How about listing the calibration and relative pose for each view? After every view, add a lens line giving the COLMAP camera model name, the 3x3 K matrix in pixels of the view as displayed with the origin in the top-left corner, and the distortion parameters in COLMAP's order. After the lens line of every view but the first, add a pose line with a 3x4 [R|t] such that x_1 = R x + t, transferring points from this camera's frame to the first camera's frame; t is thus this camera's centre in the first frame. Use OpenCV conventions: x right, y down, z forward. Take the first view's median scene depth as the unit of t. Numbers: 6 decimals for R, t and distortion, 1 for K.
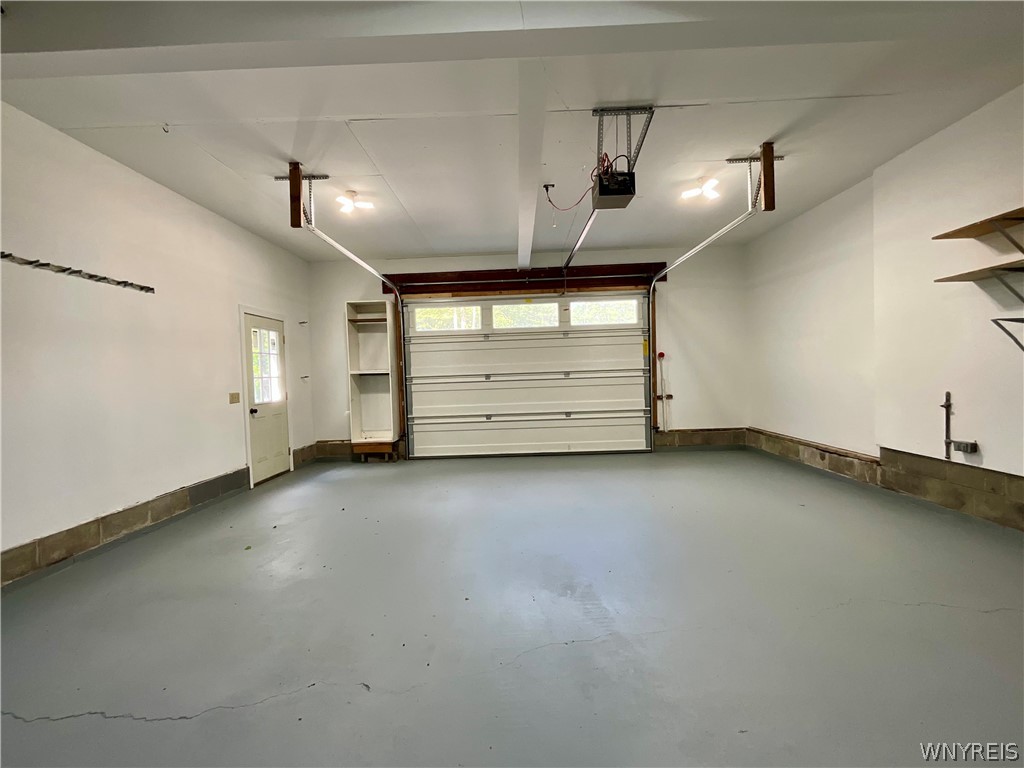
lens RADIAL K [[418.7, 0, 512.0], [0, 418.7, 384.0], [0, 0, 1]] dist [-0.002207, 0.000466]
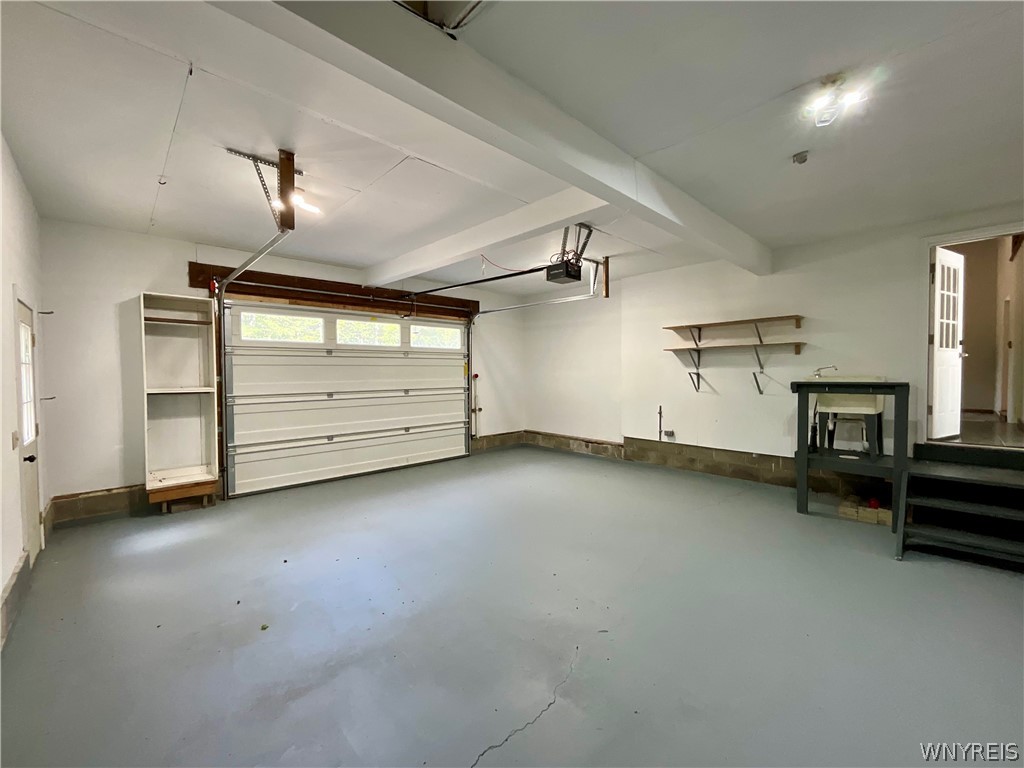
lens RADIAL K [[418.7, 0, 512.0], [0, 418.7, 384.0], [0, 0, 1]] dist [-0.002207, 0.000466]
pose [[0.711710, 0.009470, 0.702410, -0.430061], [0.000177, 0.999907, -0.013660, -0.028826], [-0.702474, 0.009847, 0.711642, 0.051046]]
